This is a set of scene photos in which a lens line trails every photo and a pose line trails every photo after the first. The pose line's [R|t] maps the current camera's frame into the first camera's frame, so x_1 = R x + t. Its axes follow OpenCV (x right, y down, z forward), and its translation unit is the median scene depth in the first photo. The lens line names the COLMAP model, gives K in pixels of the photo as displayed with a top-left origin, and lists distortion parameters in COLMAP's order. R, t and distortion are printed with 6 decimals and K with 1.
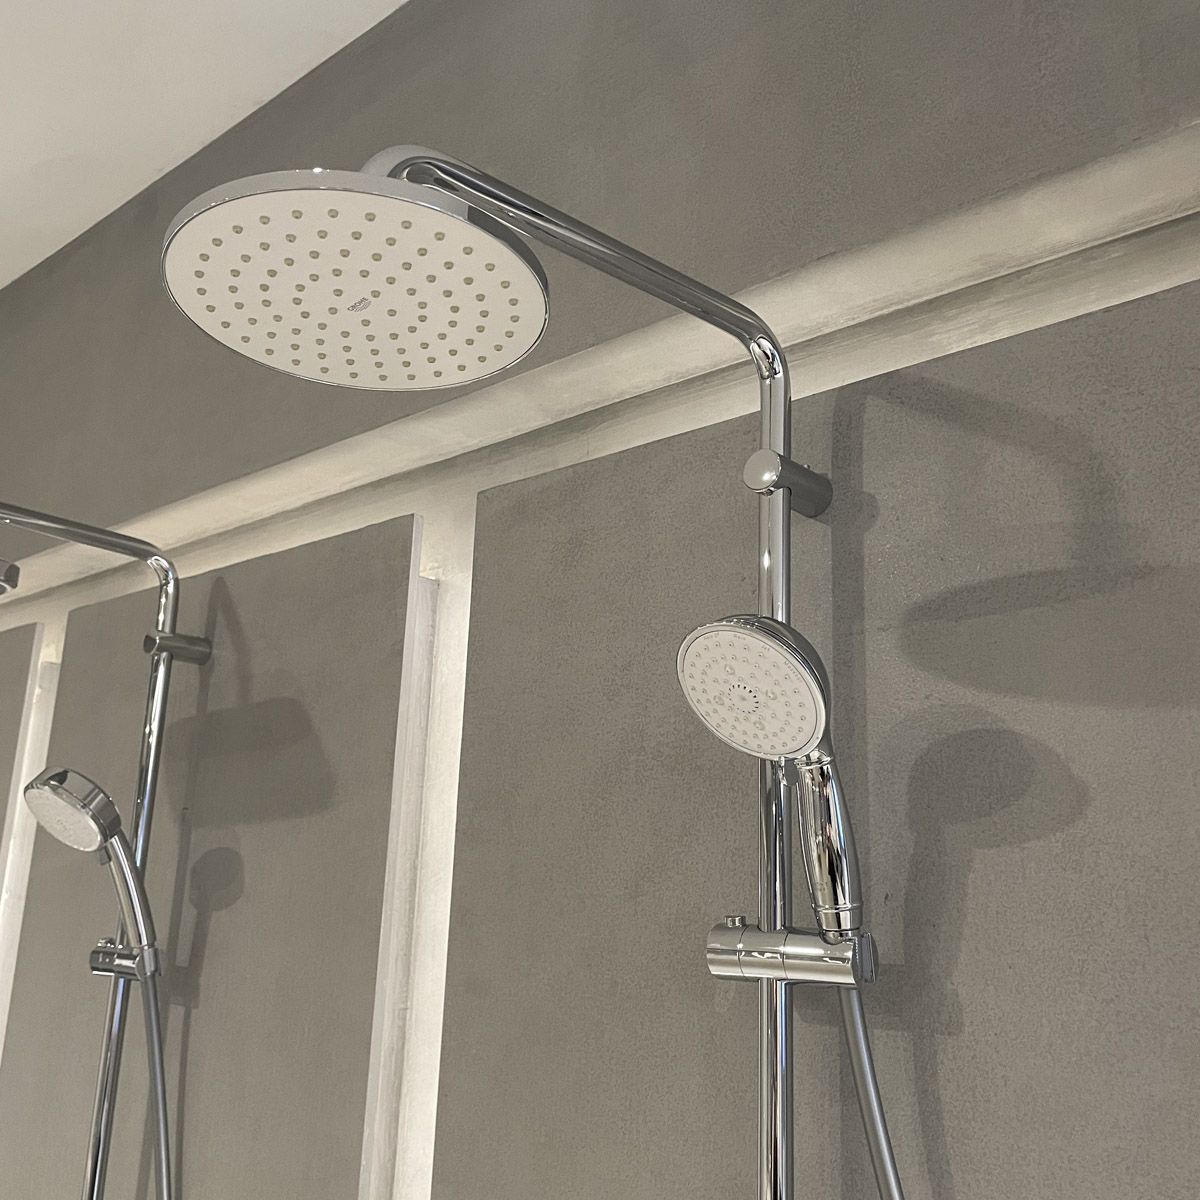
lens RADIAL K [[1212.0, 0, 601.5], [0, 1212.0, 617.2], [0, 0, 1]] dist [0.103317, -0.166621]
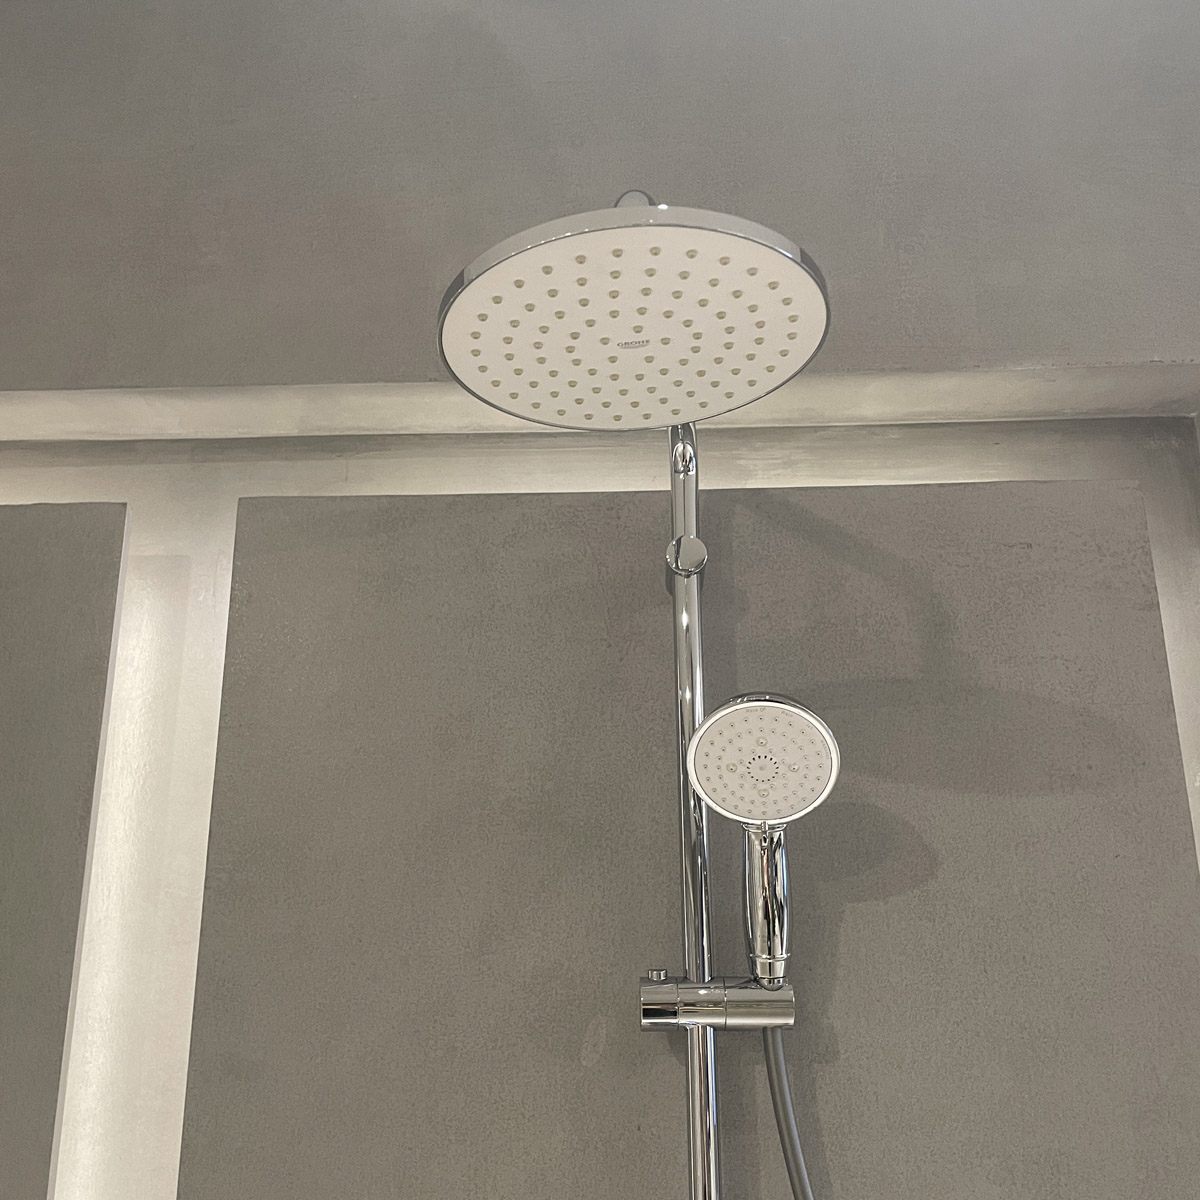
lens RADIAL K [[1212.3, 0, 599.4], [0, 1212.3, 609.4], [0, 0, 1]] dist [0.104247, -0.179104]
pose [[0.764953, 0.141109, 0.628439, -0.599460], [-0.114412, 0.989958, -0.083019, 0.027548], [-0.633843, -0.008395, 0.773416, 0.200724]]
